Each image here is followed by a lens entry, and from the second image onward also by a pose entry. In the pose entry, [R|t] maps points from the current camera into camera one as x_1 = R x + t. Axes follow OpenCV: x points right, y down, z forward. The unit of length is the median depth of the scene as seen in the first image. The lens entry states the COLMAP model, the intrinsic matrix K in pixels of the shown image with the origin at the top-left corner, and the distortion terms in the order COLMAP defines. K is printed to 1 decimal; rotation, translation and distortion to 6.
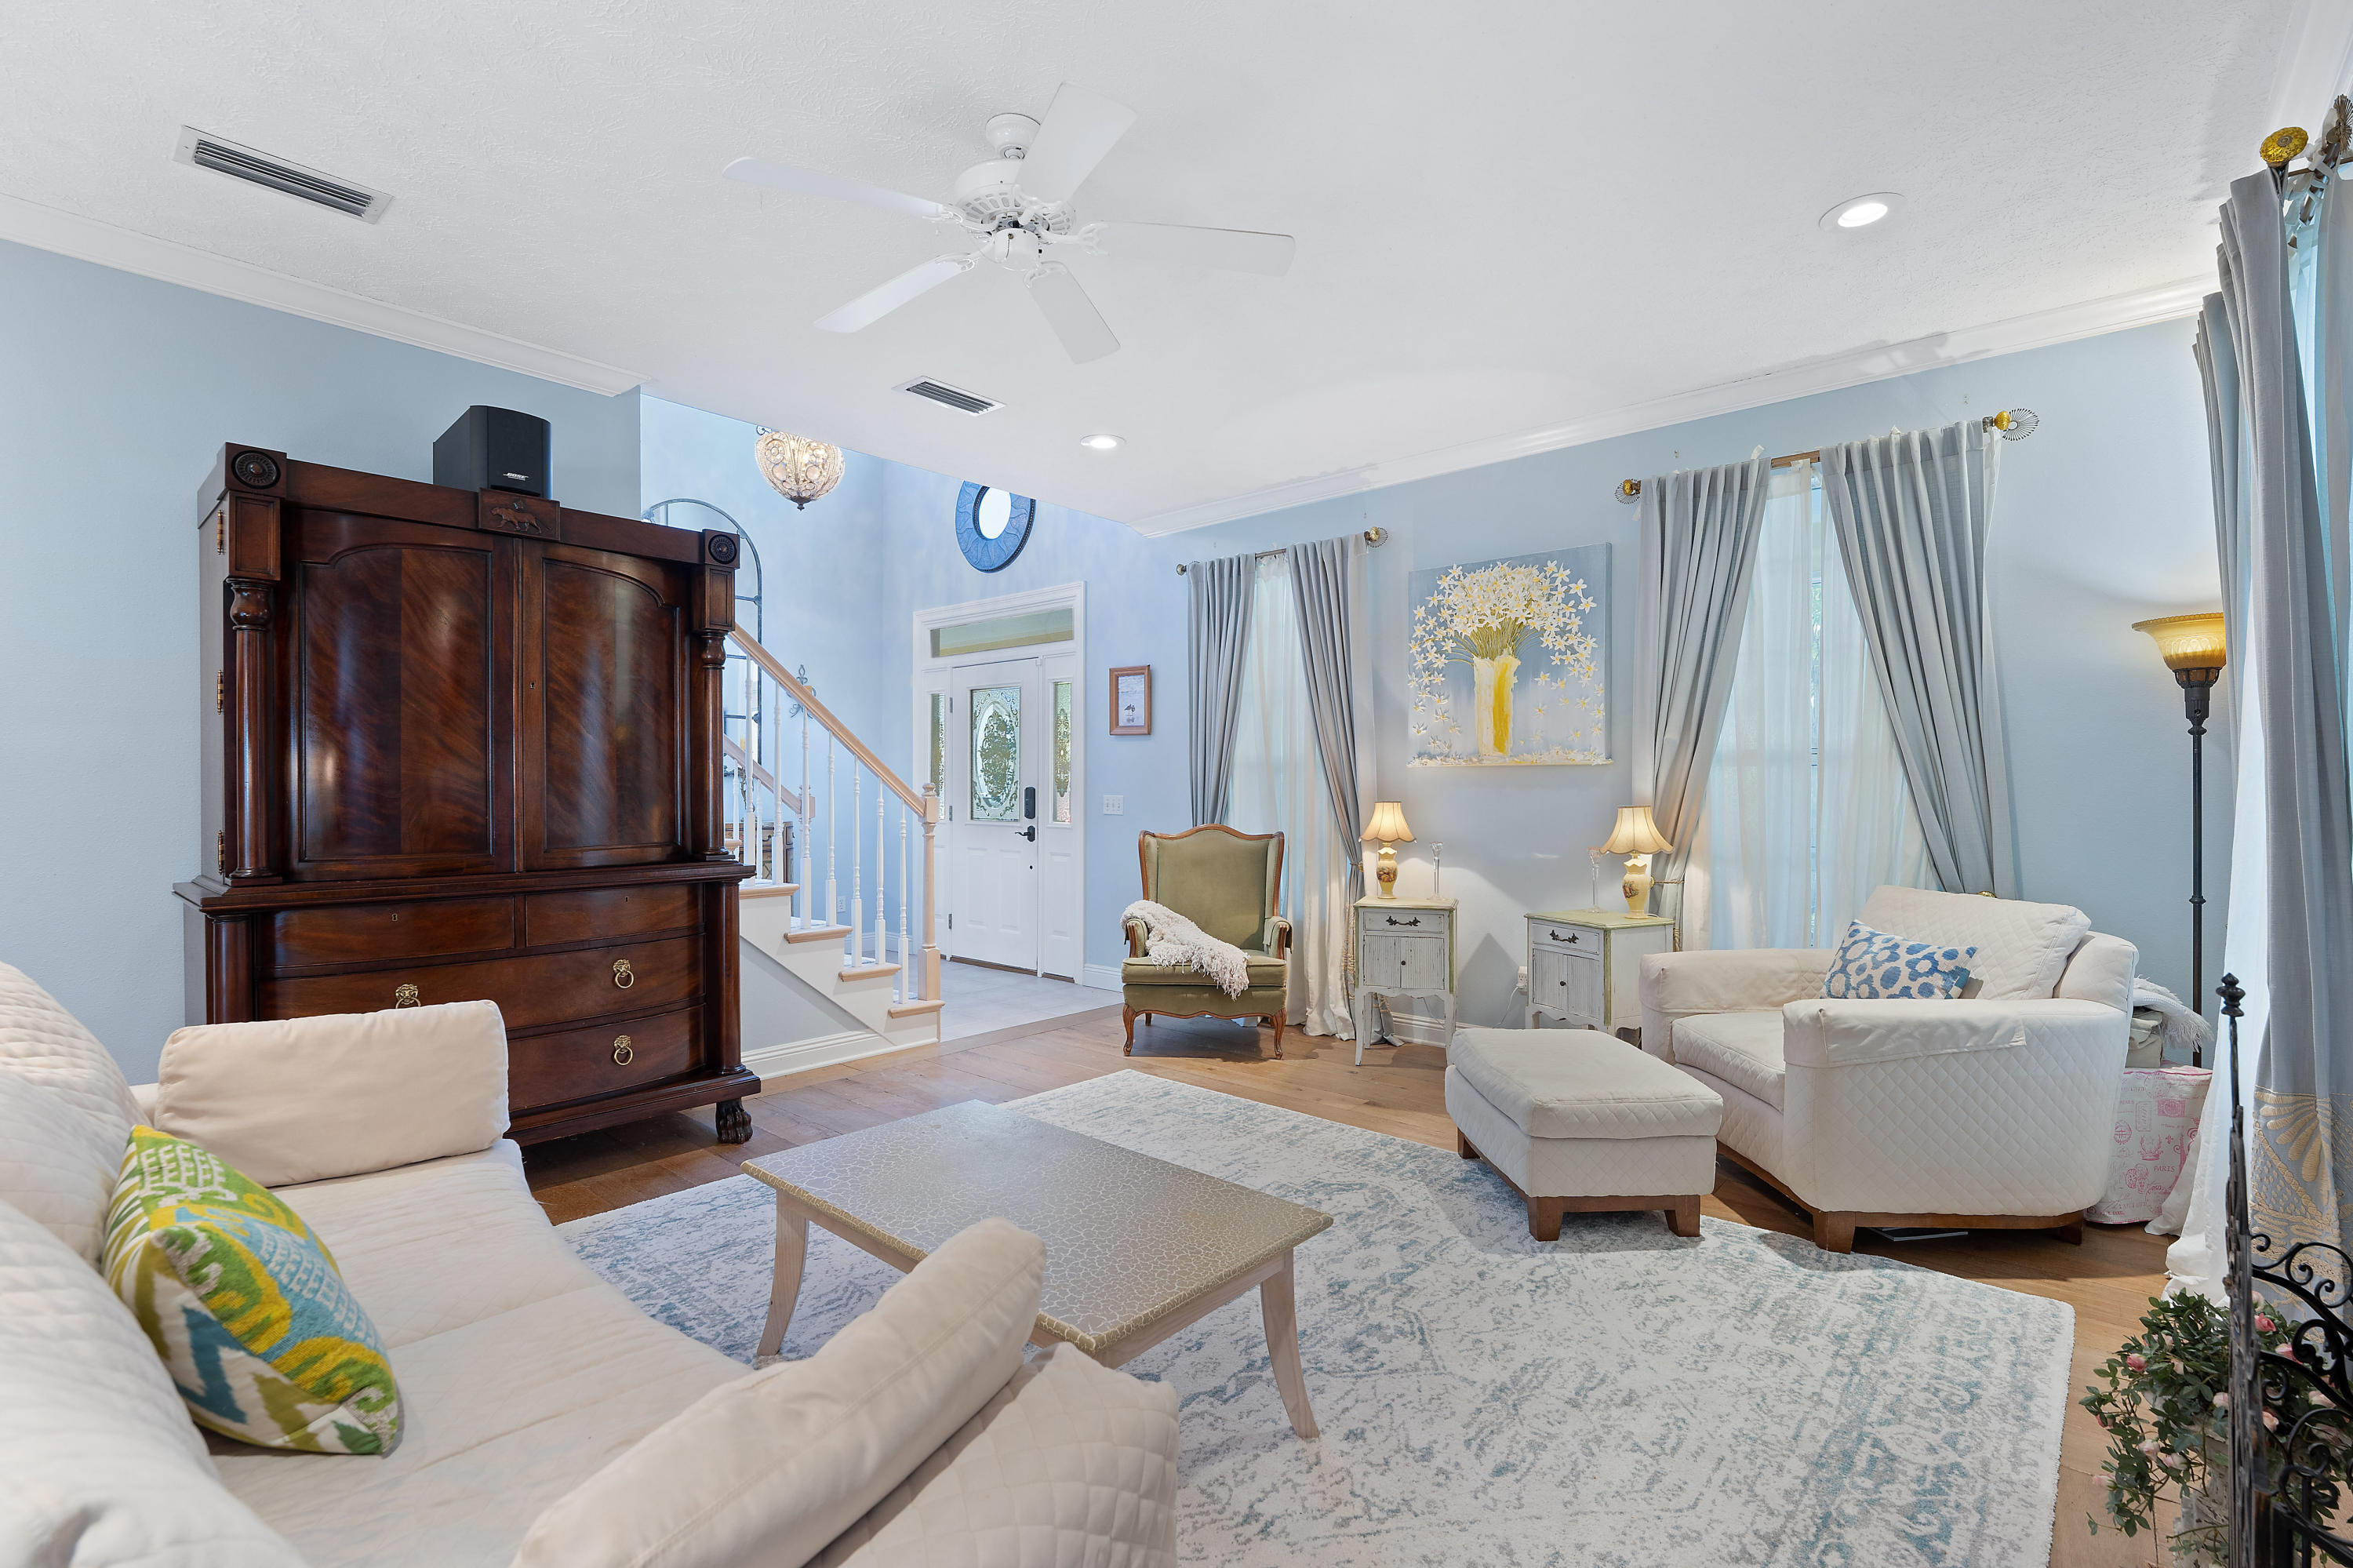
lens RADIAL K [[1052.8, 0, 1176.5], [0, 1052.8, 784.0], [0, 0, 1]] dist [-0.015224, 0.000047]
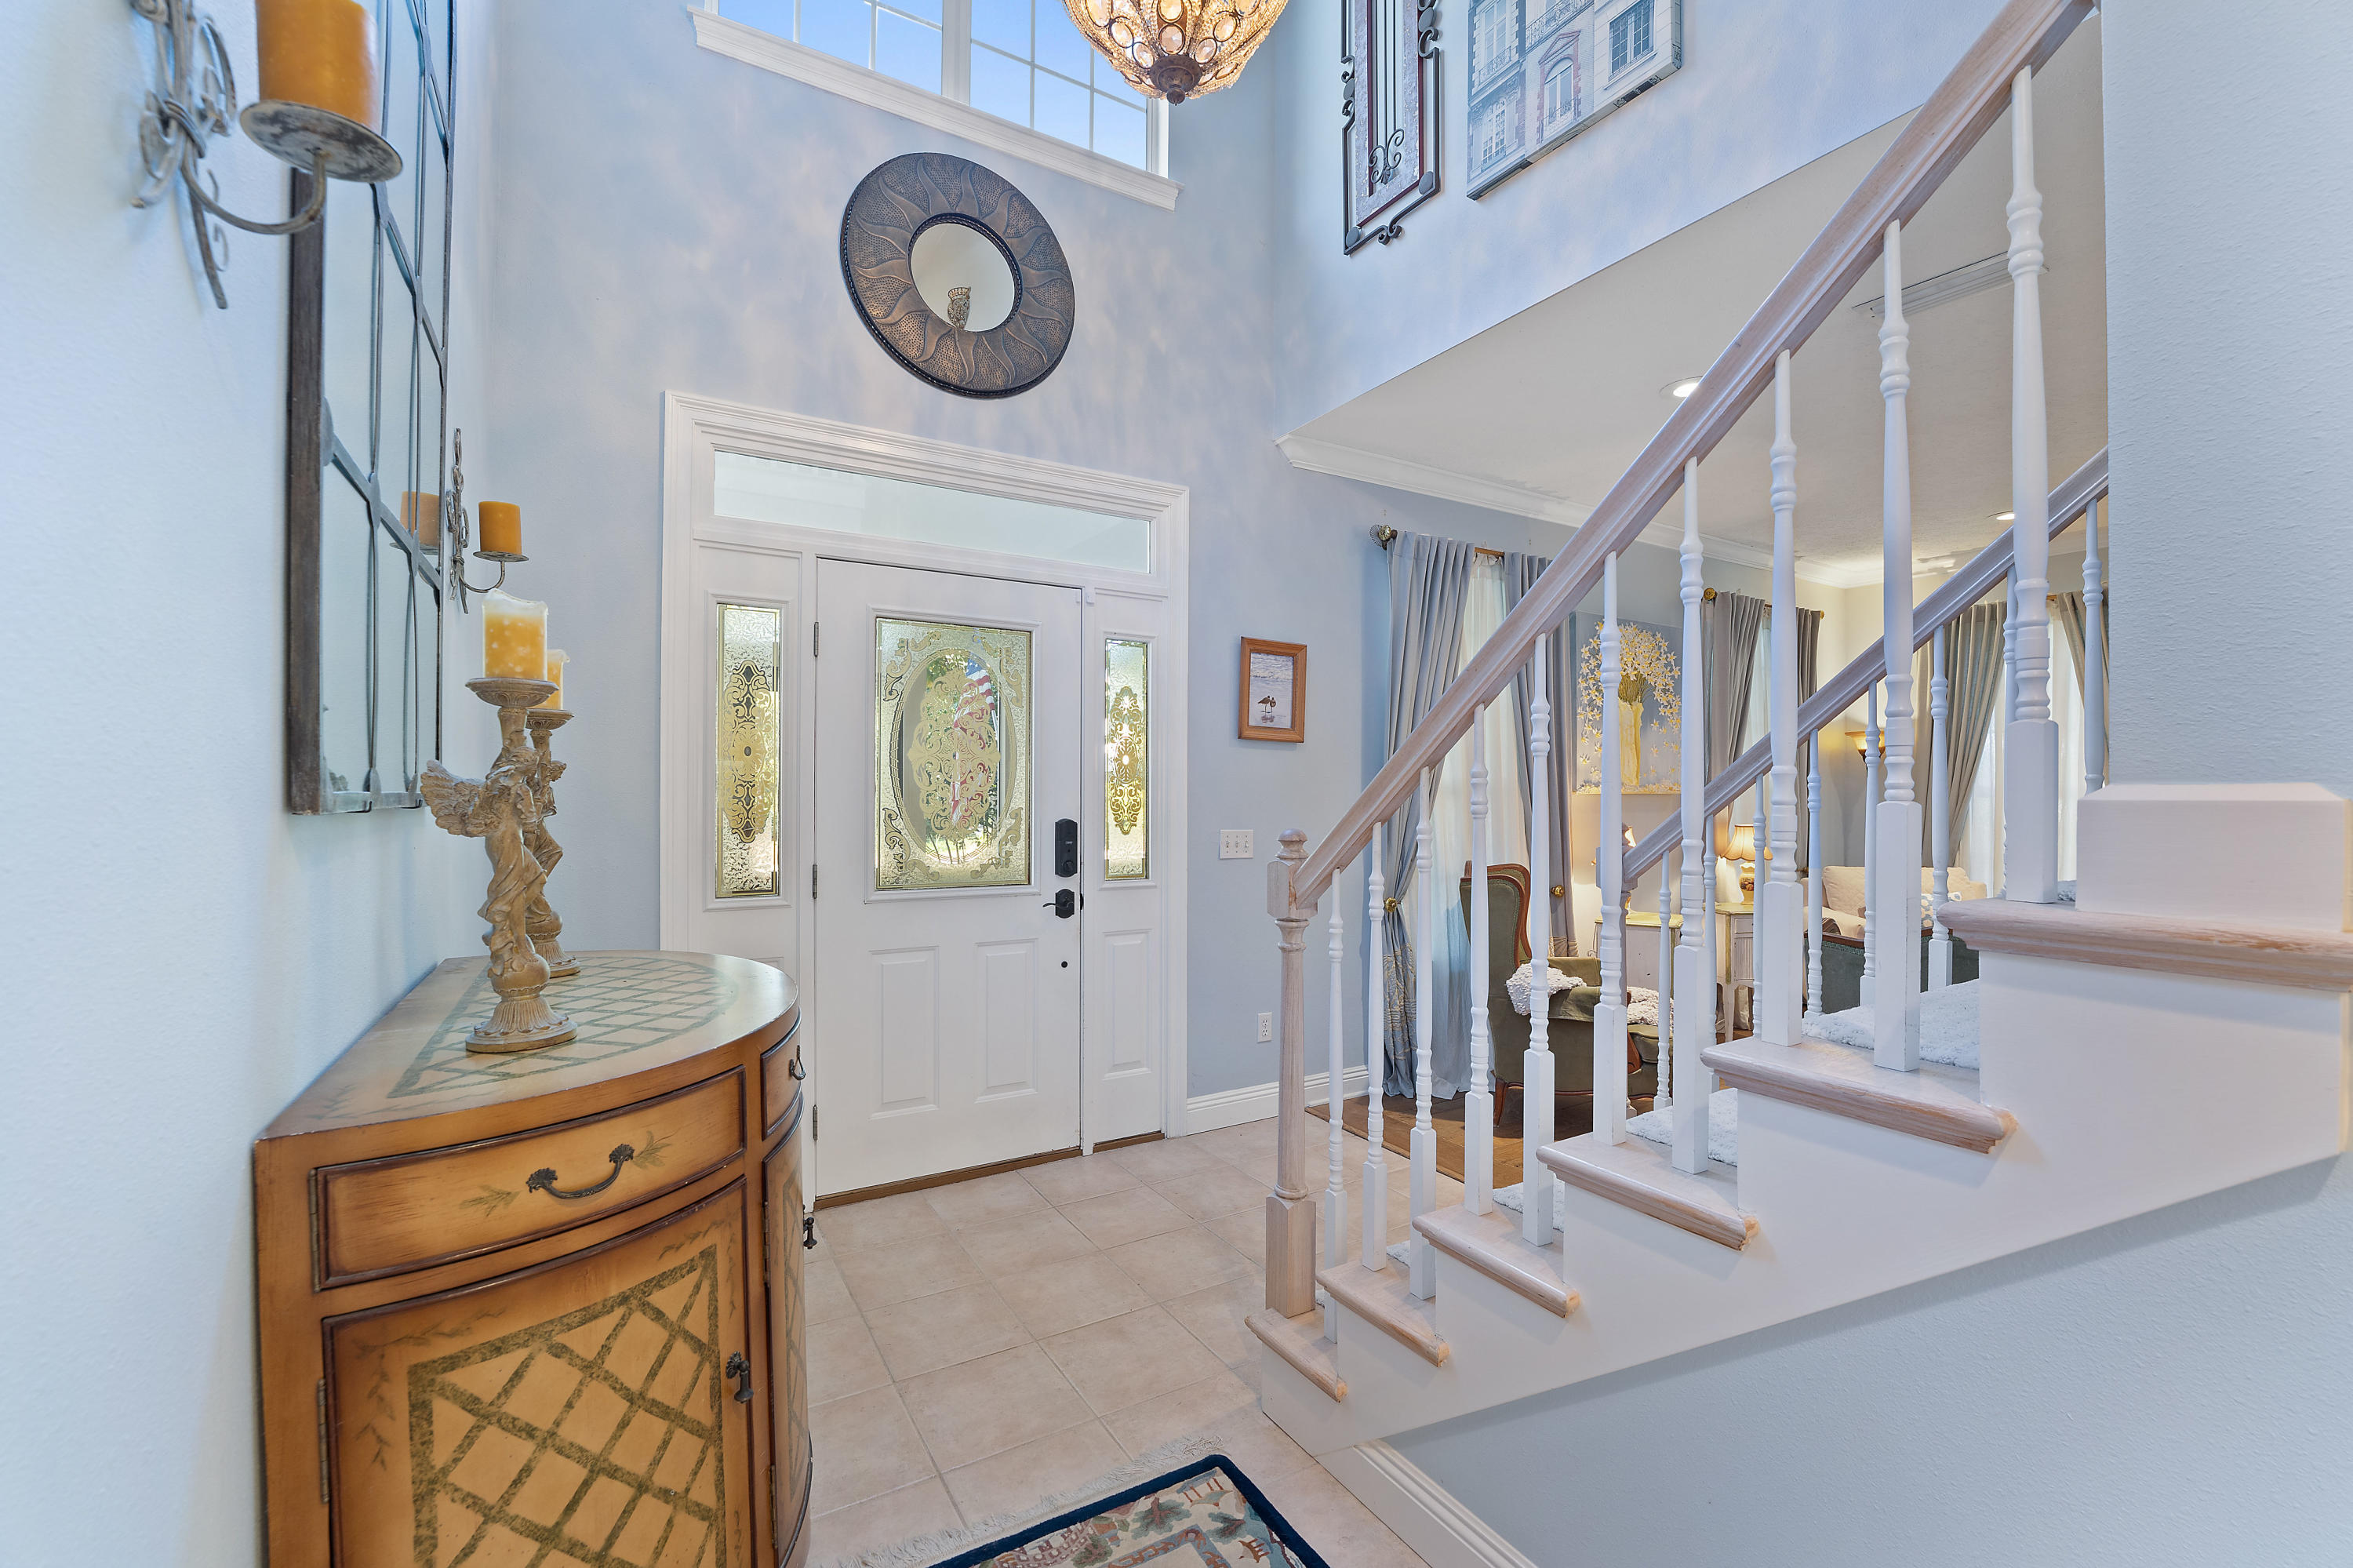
lens RADIAL K [[963.8, 0, 1176.5], [0, 963.8, 784.0], [0, 0, 1]] dist [-0.026797, 0.004519]
pose [[0.307826, 0.006359, 0.951422, -0.909379], [-0.008579, 0.999956, -0.003907, -0.021214], [-0.951404, -0.006960, 0.307866, 1.192154]]
